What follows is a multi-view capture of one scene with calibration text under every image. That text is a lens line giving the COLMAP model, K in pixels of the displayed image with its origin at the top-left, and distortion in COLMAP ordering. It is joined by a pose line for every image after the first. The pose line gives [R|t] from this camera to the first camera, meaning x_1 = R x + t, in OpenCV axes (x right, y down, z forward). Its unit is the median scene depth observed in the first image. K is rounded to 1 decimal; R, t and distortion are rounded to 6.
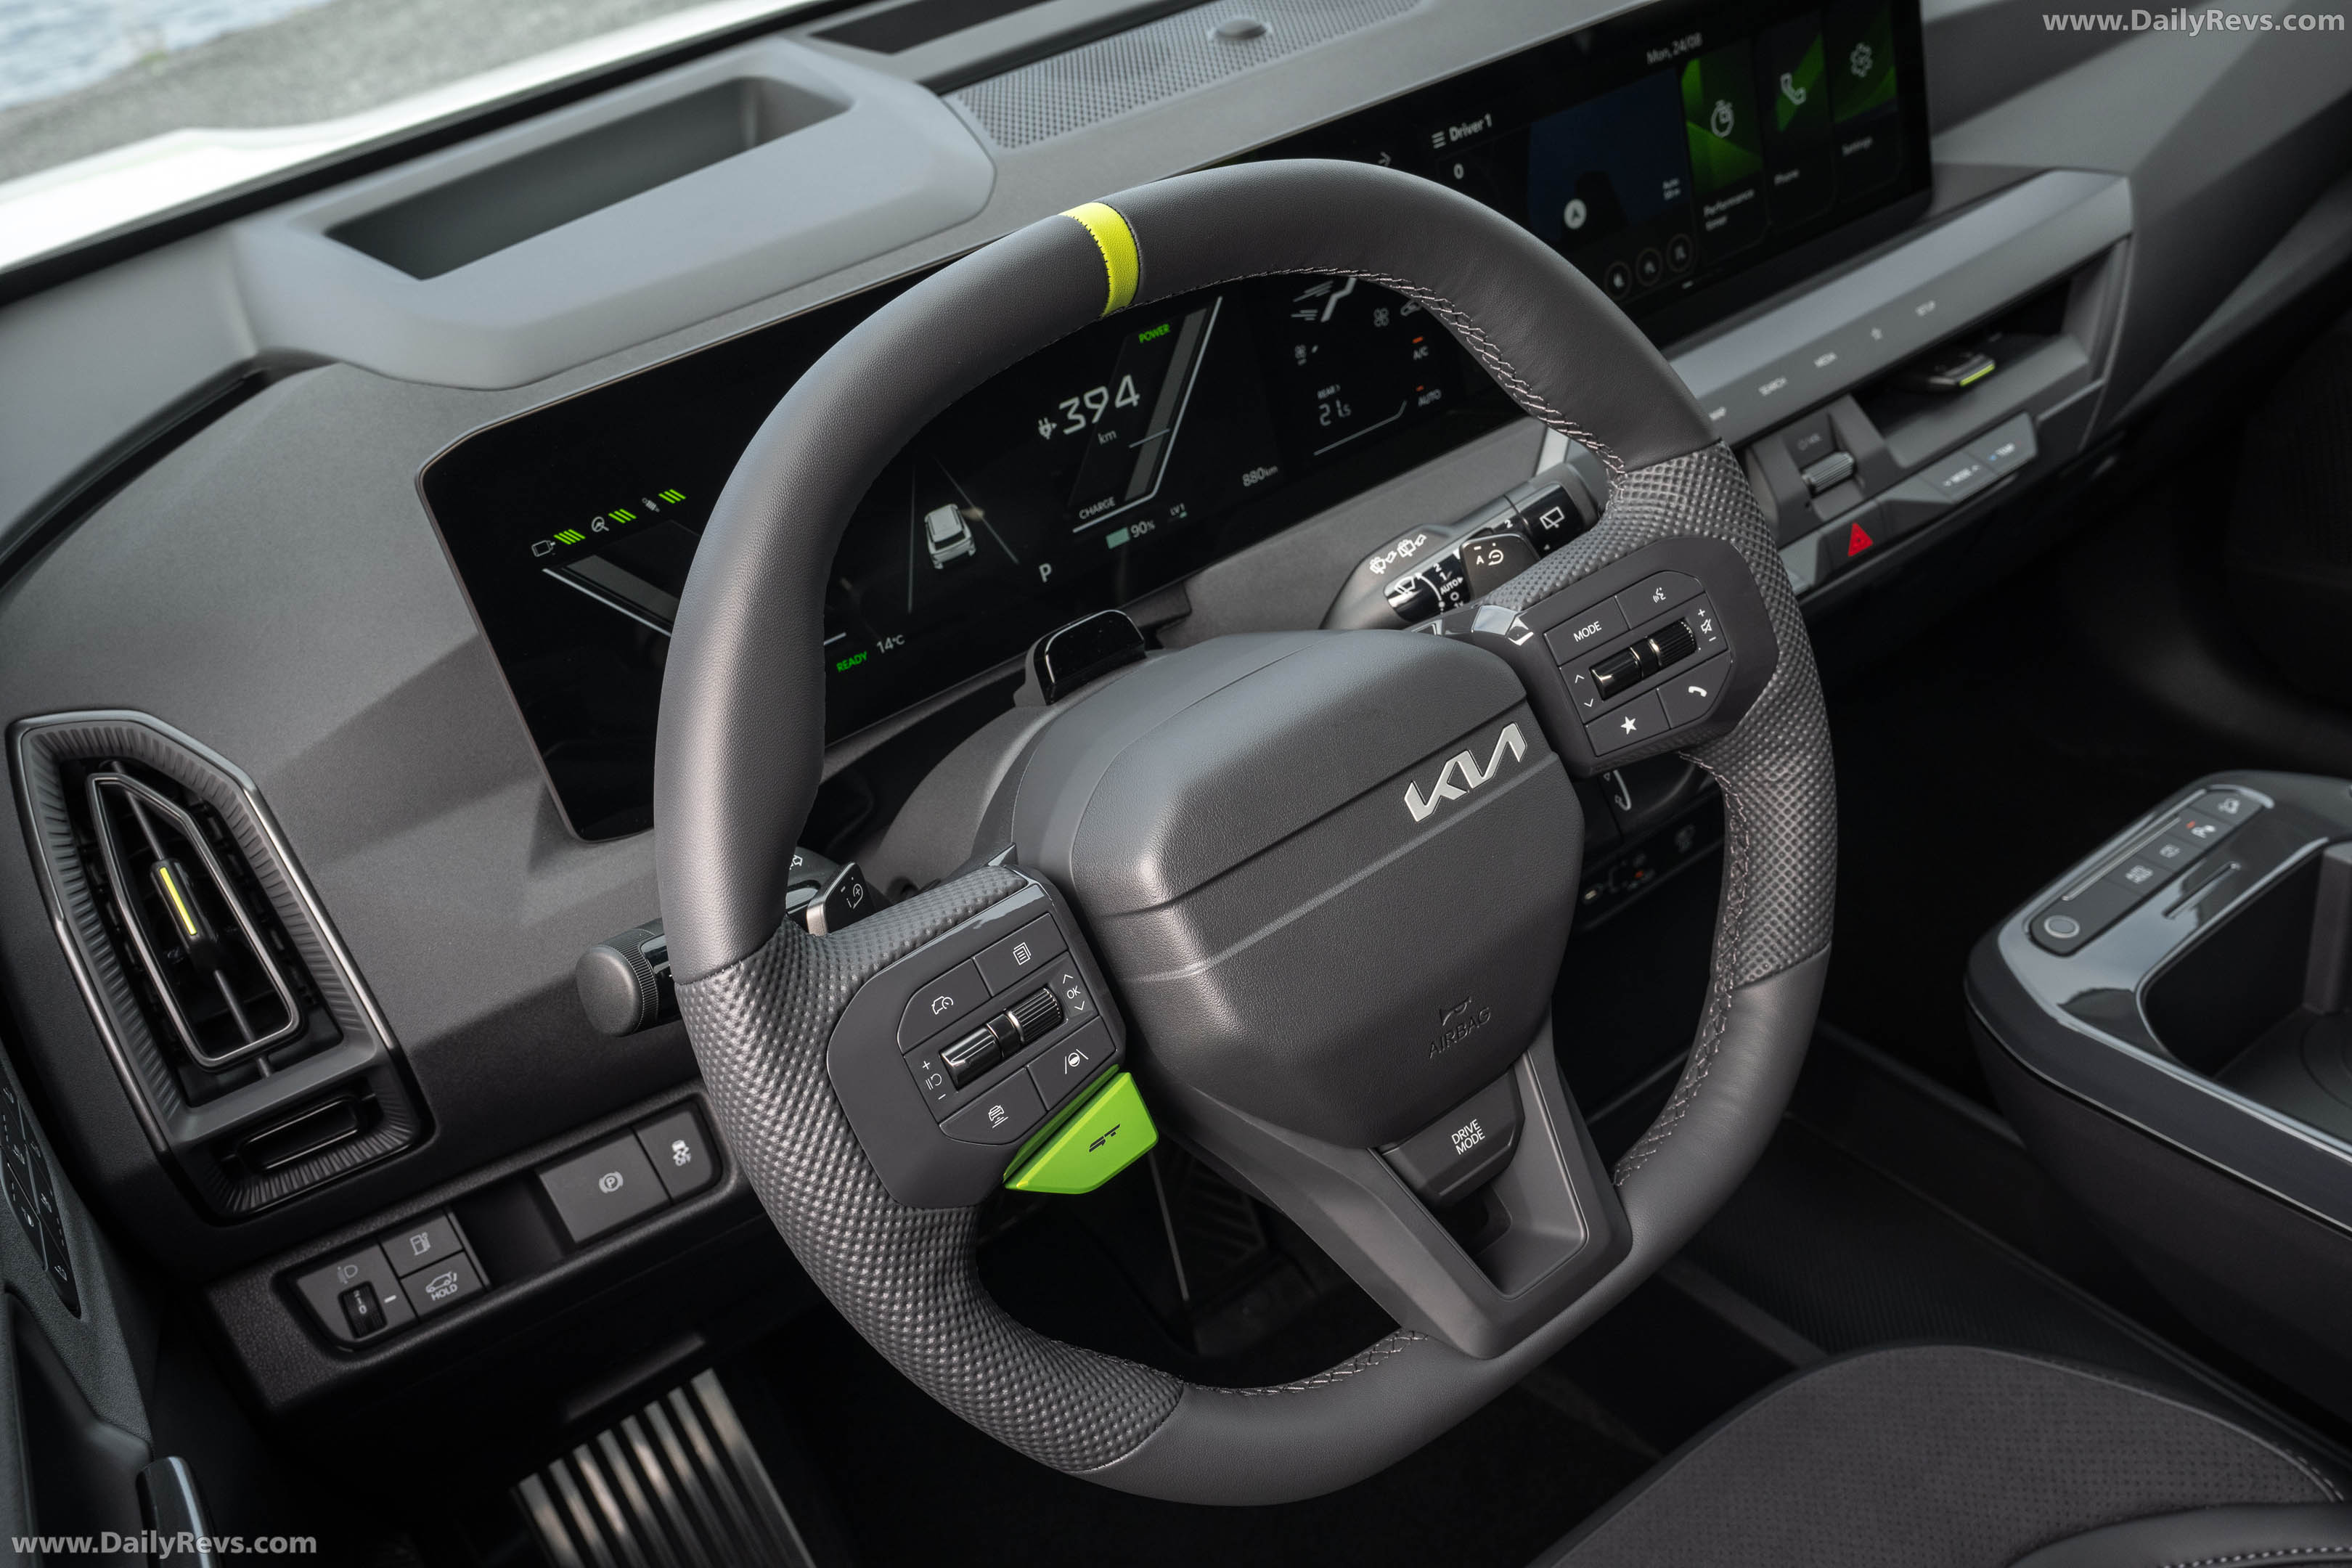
lens RADIAL K [[1883.5, 0, 1166.9], [0, 1883.5, 799.0], [0, 0, 1]] dist [0.005994, 0.059098]
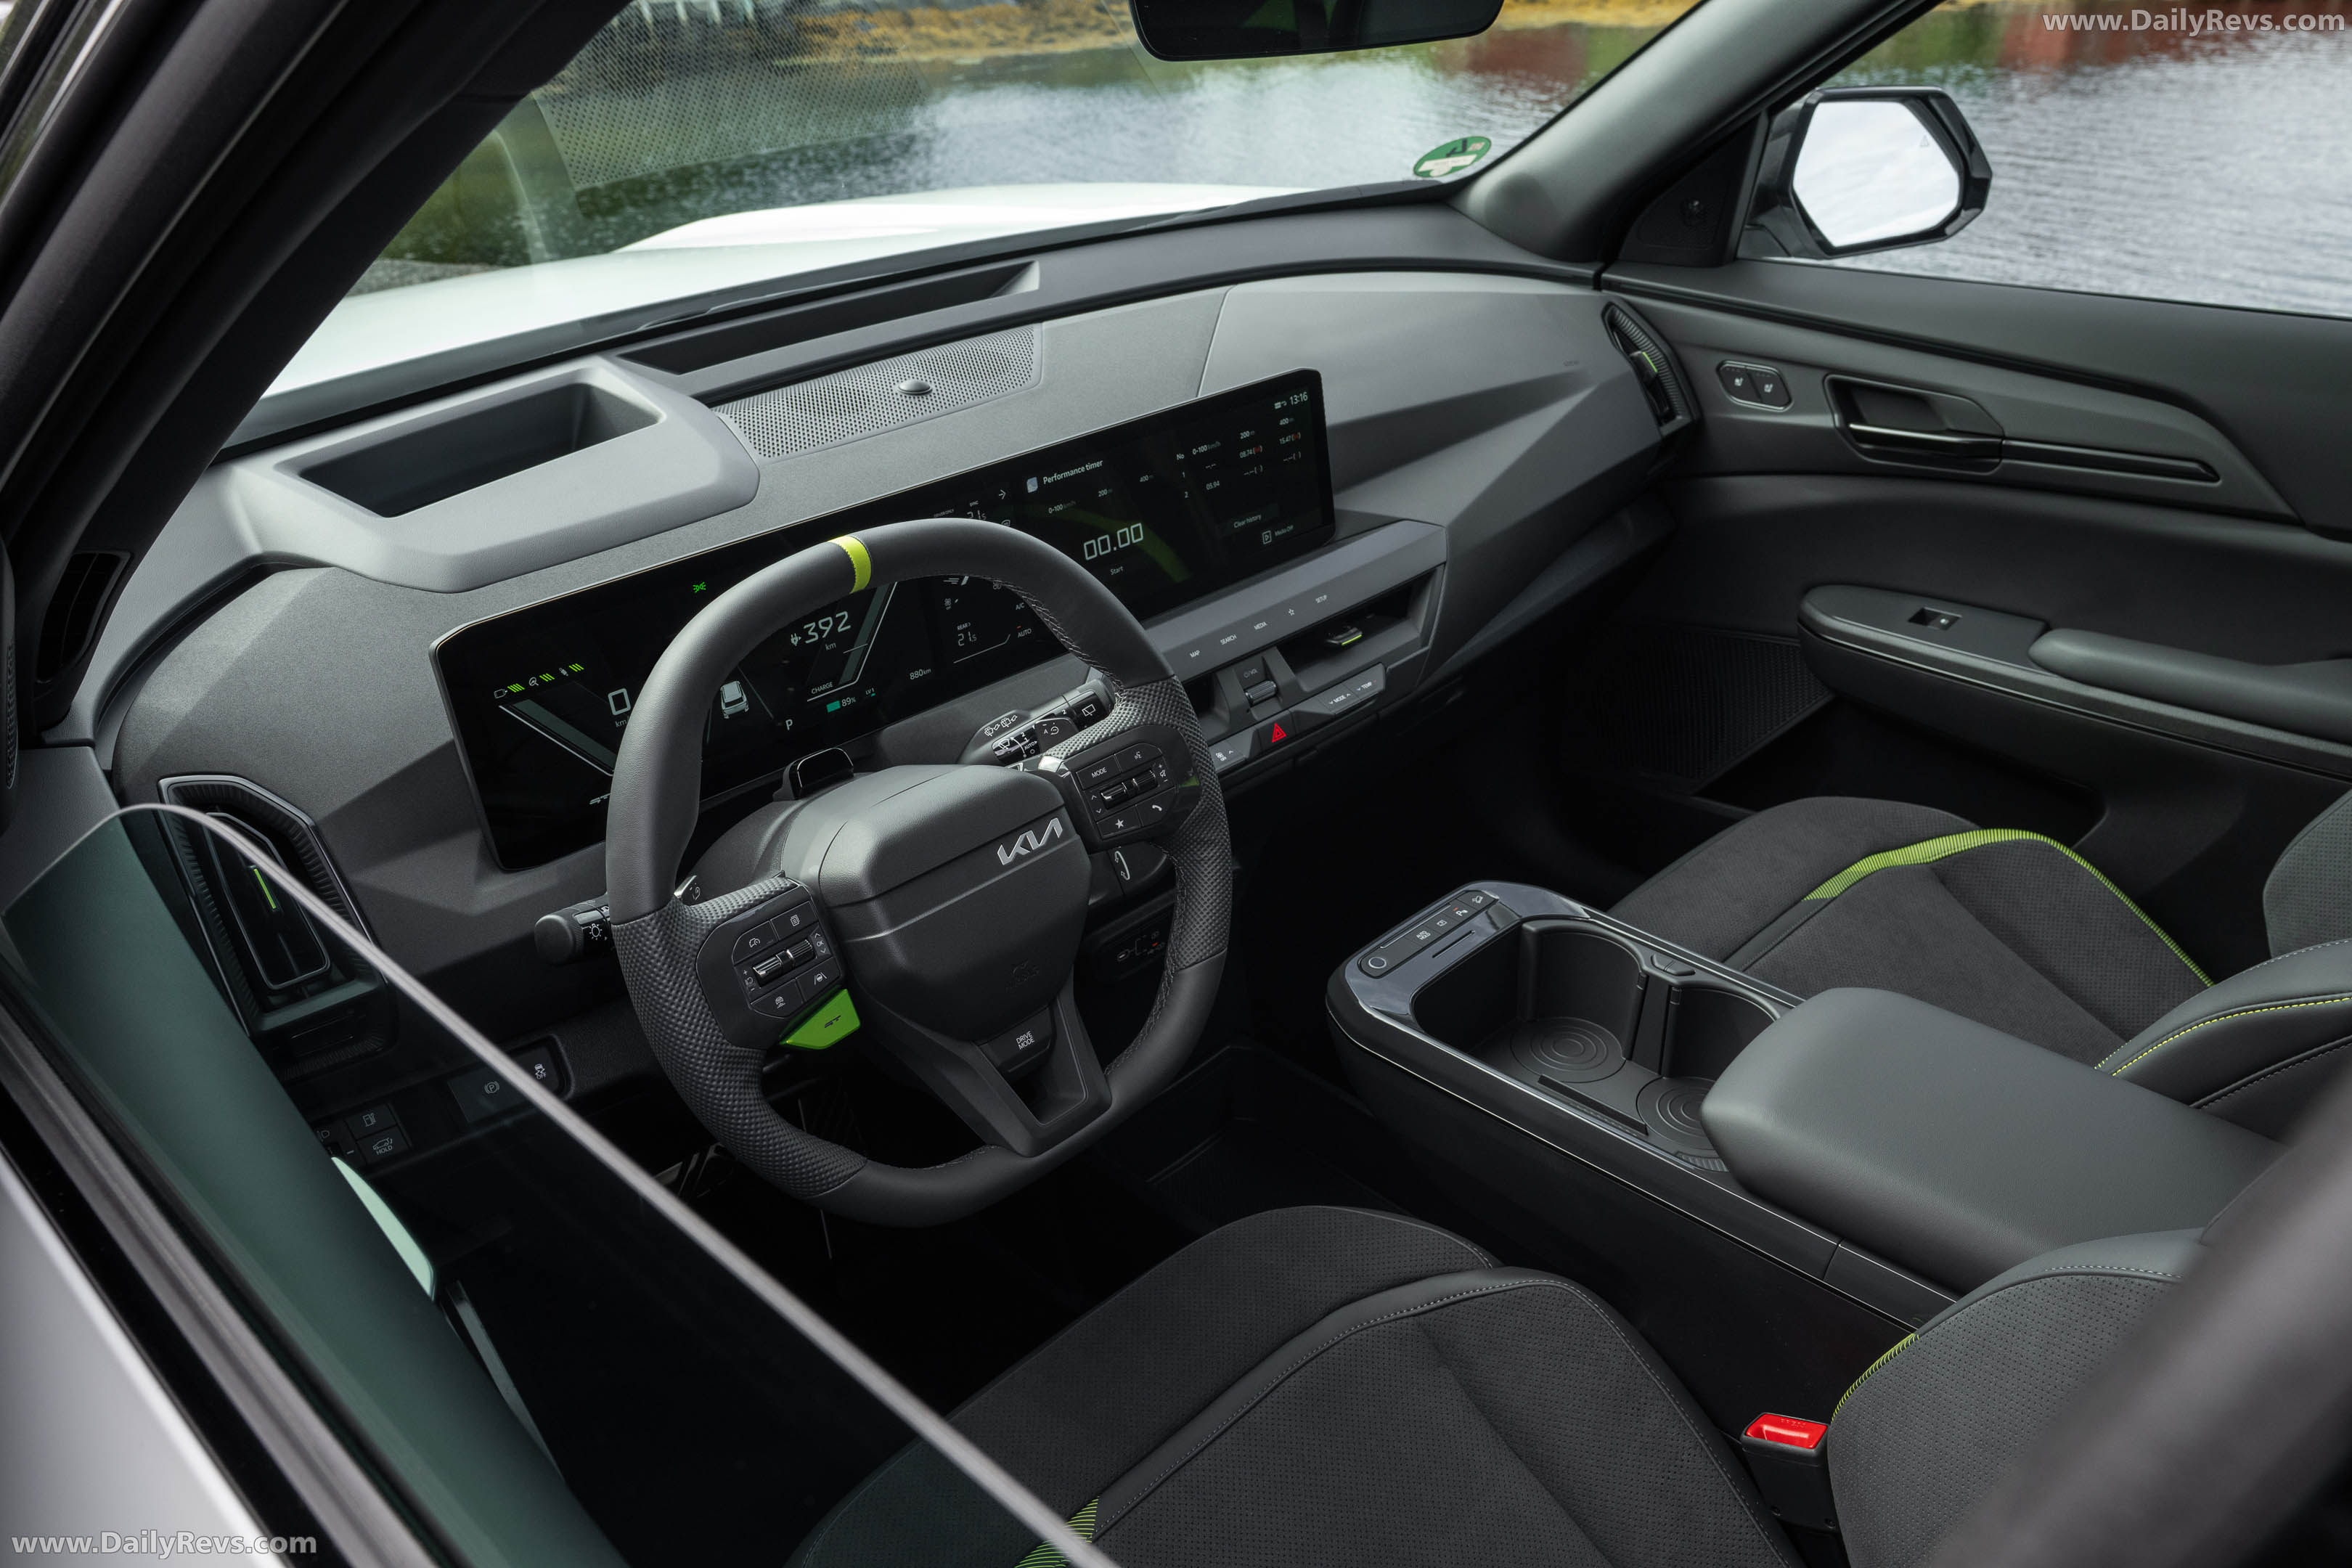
lens RADIAL K [[1775.6, 0, 1179.8], [0, 1775.6, 818.8], [0, 0, 1]] dist [-0.003184, 0.052183]
pose [[0.975595, 0.045654, 0.214778, -0.063919], [-0.028942, 0.996348, -0.080325, 0.082190], [-0.217661, 0.072149, 0.973354, -0.622063]]
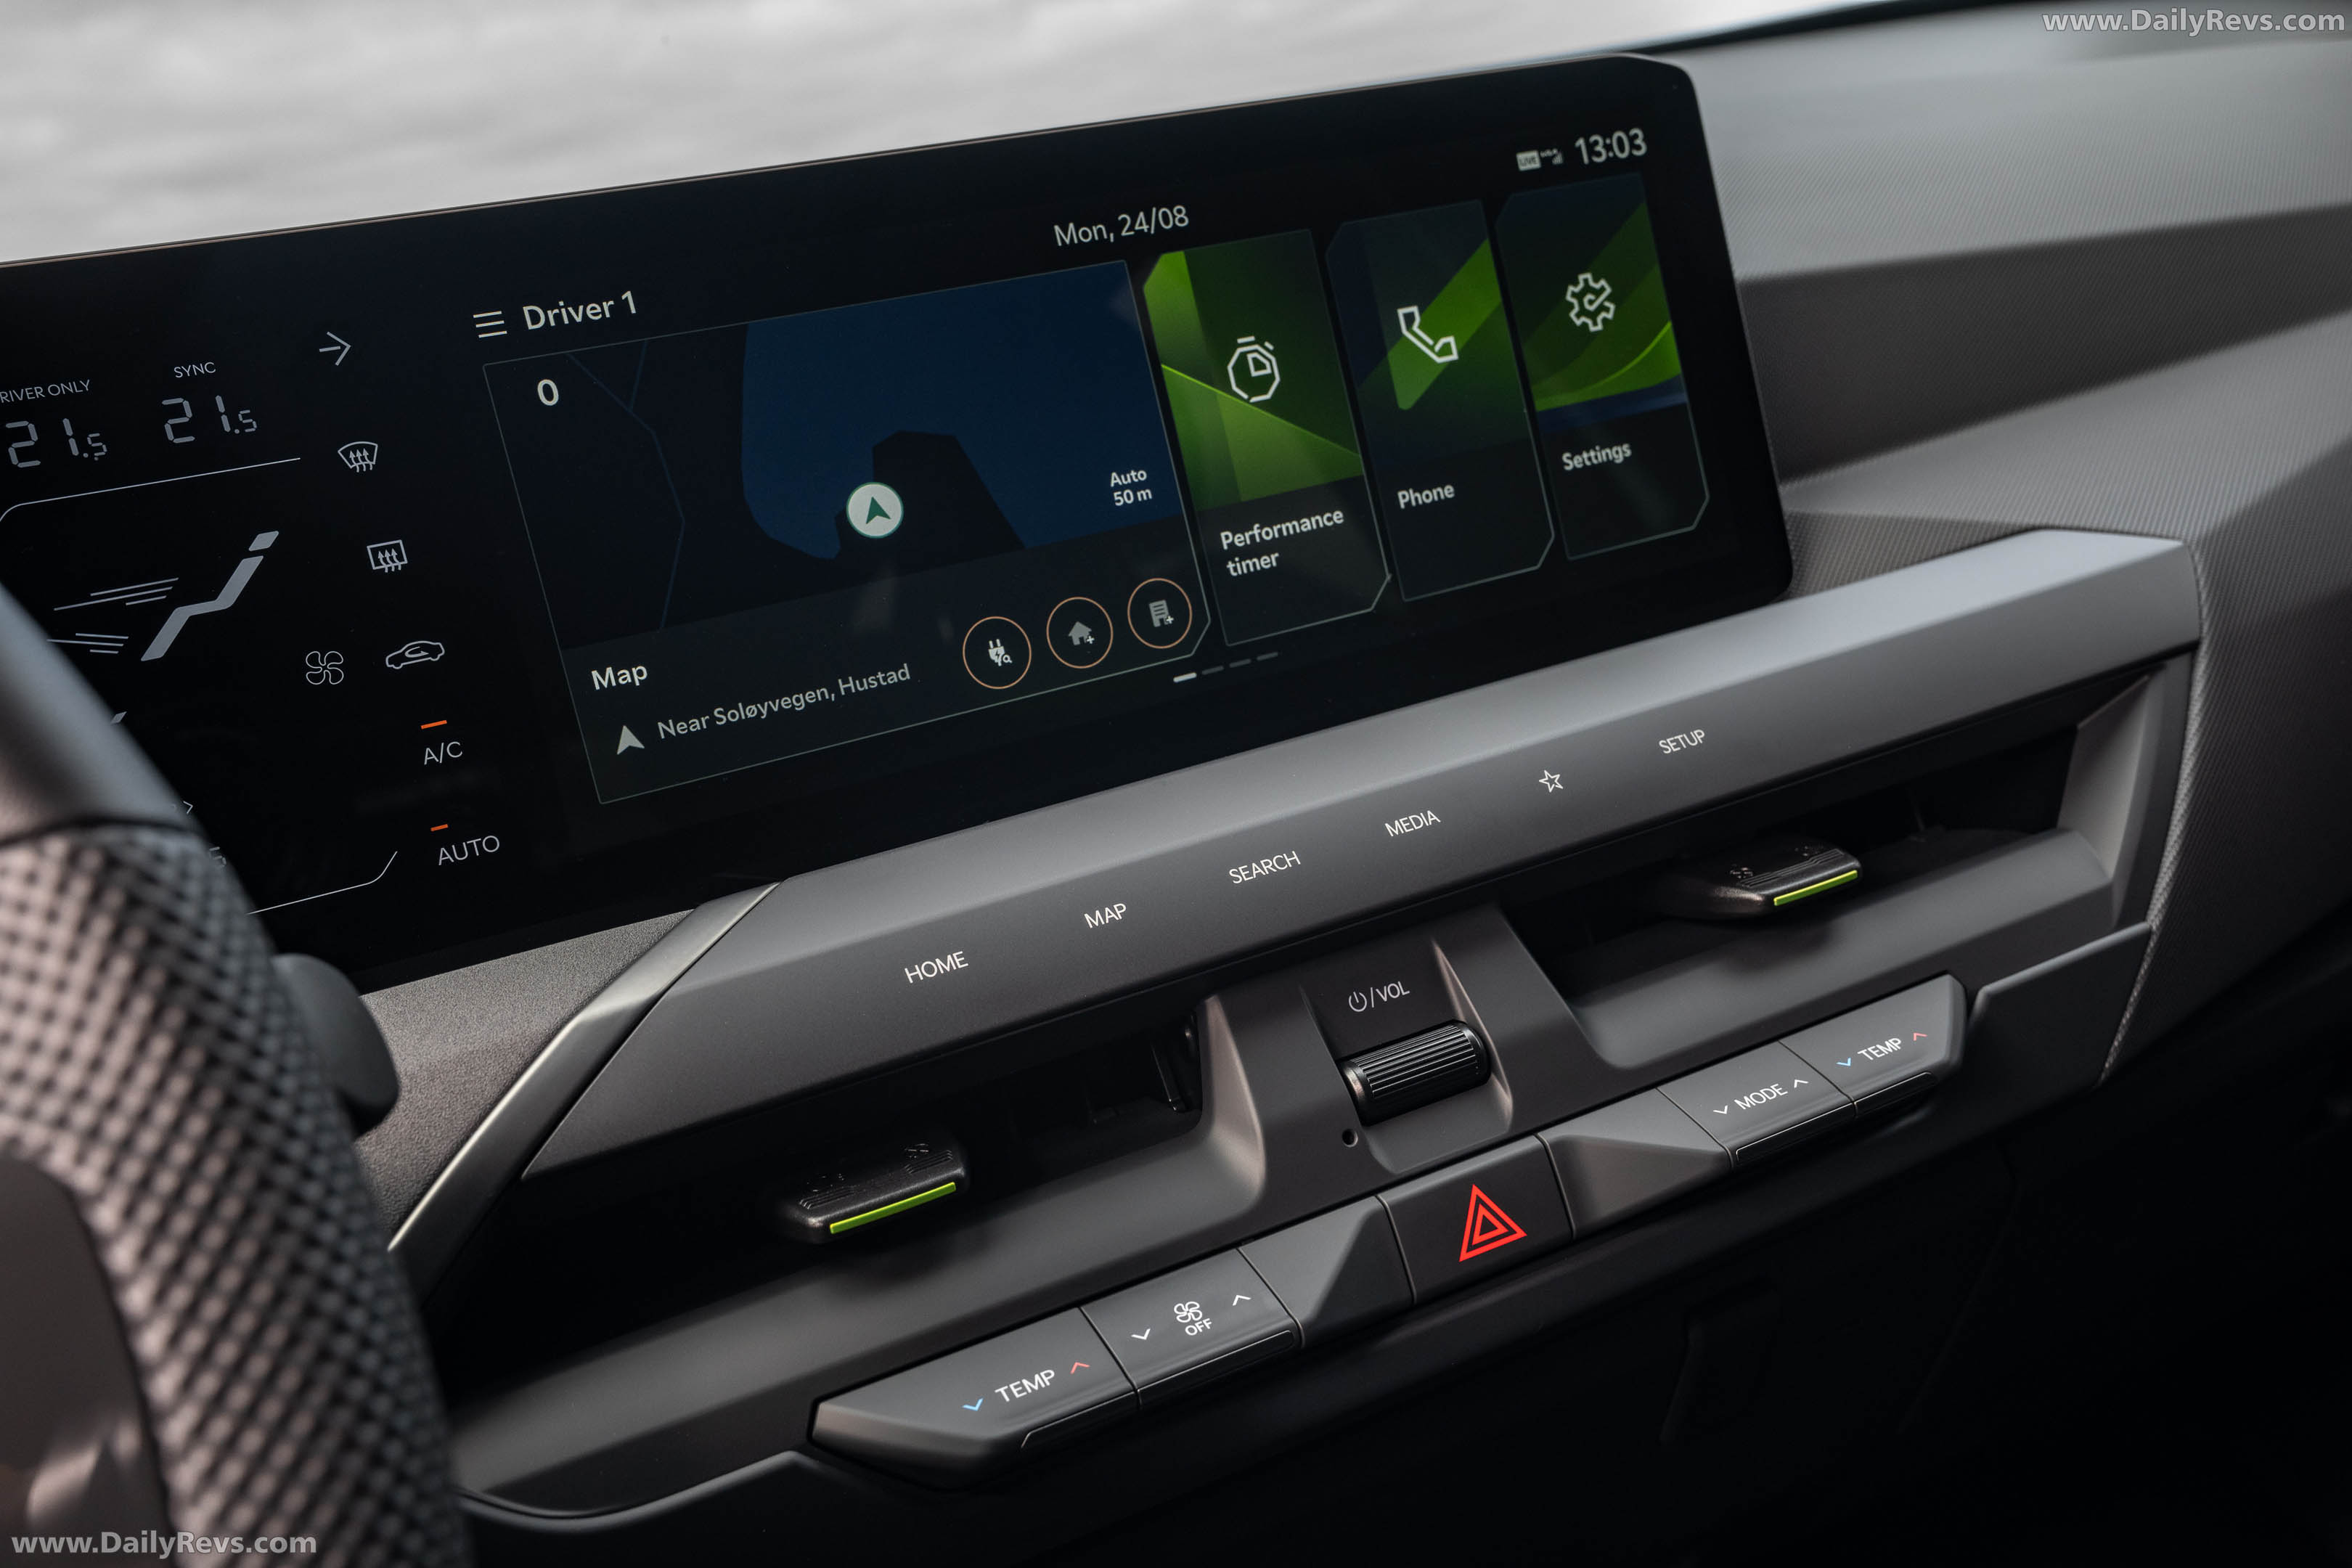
lens RADIAL K [[2119.6, 0, 1175.1], [0, 2119.6, 798.6], [0, 0, 1]] dist [0.033771, 0.026001]
pose [[0.987283, 0.035107, -0.155048, 0.456132], [-0.081262, 0.949709, -0.302406, -0.095433], [0.136634, 0.311160, 0.940484, 0.621158]]
